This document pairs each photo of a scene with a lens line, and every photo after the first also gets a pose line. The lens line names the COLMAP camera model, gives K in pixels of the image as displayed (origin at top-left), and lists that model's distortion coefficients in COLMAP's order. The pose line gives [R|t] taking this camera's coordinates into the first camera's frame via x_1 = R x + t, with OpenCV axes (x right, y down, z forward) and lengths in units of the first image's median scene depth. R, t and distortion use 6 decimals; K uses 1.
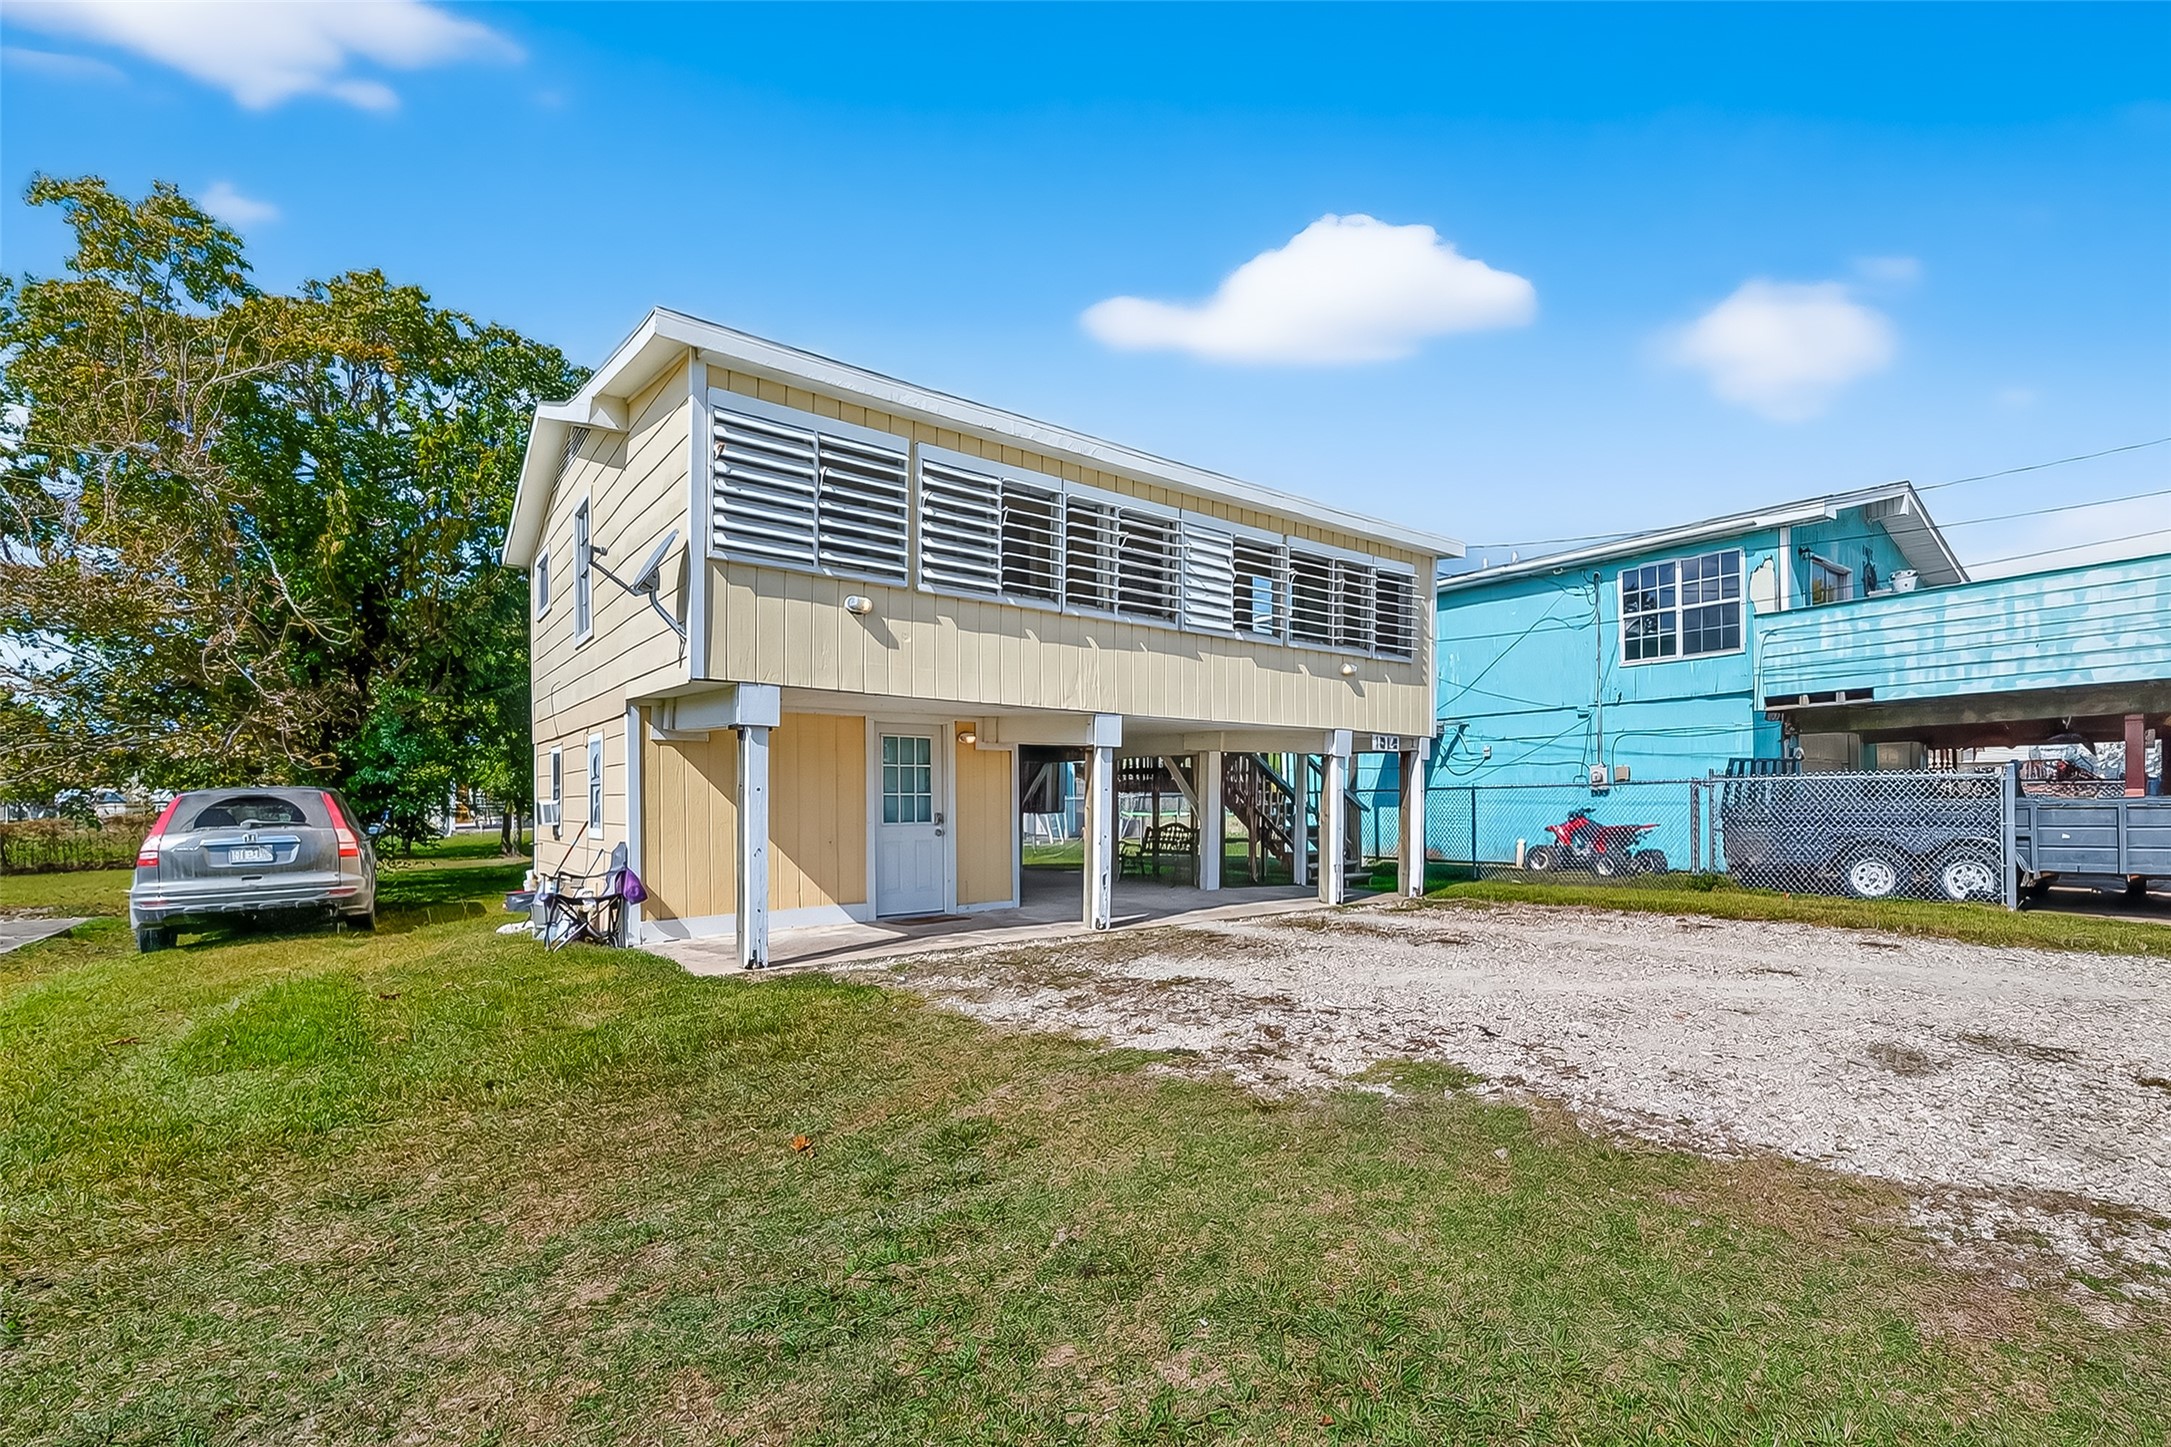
lens RADIAL K [[892.4, 0, 1005.3], [0, 892.4, 796.2], [0, 0, 1]] dist [-0.002403, -0.000178]
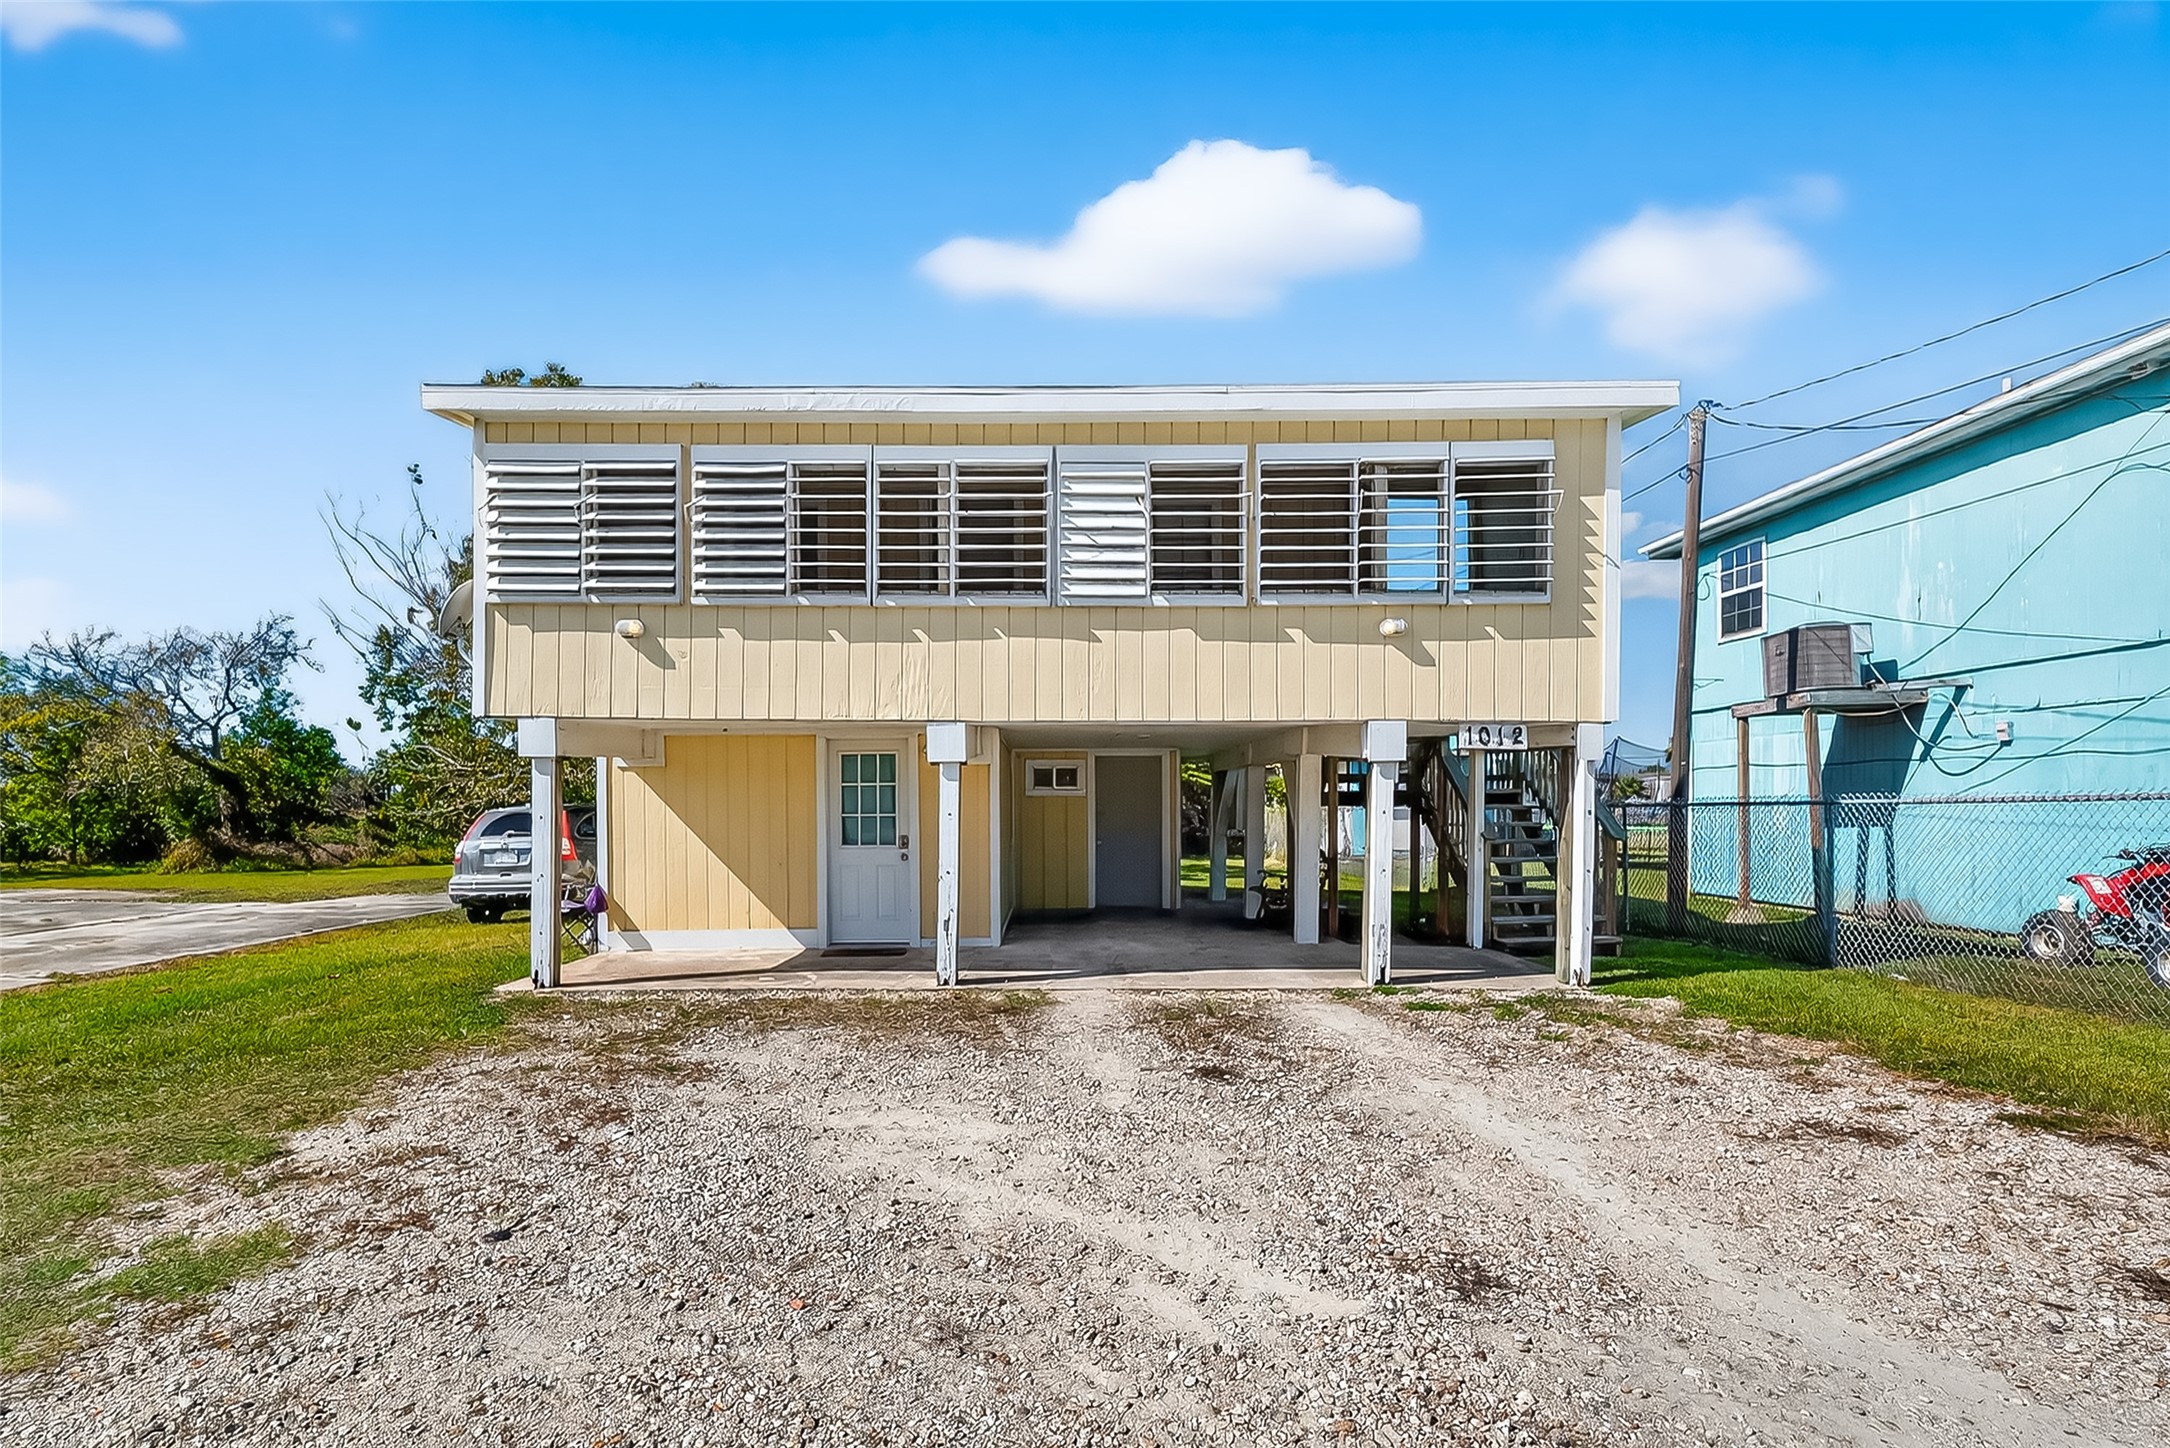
lens RADIAL K [[892.0, 0, 1004.9], [0, 892.0, 796.7], [0, 0, 1]] dist [-0.002403, -0.000178]
pose [[0.826436, -0.005130, -0.563007, 0.599189], [0.004965, 0.999986, -0.001824, -0.021403], [0.563008, -0.001288, 0.826450, 0.350619]]
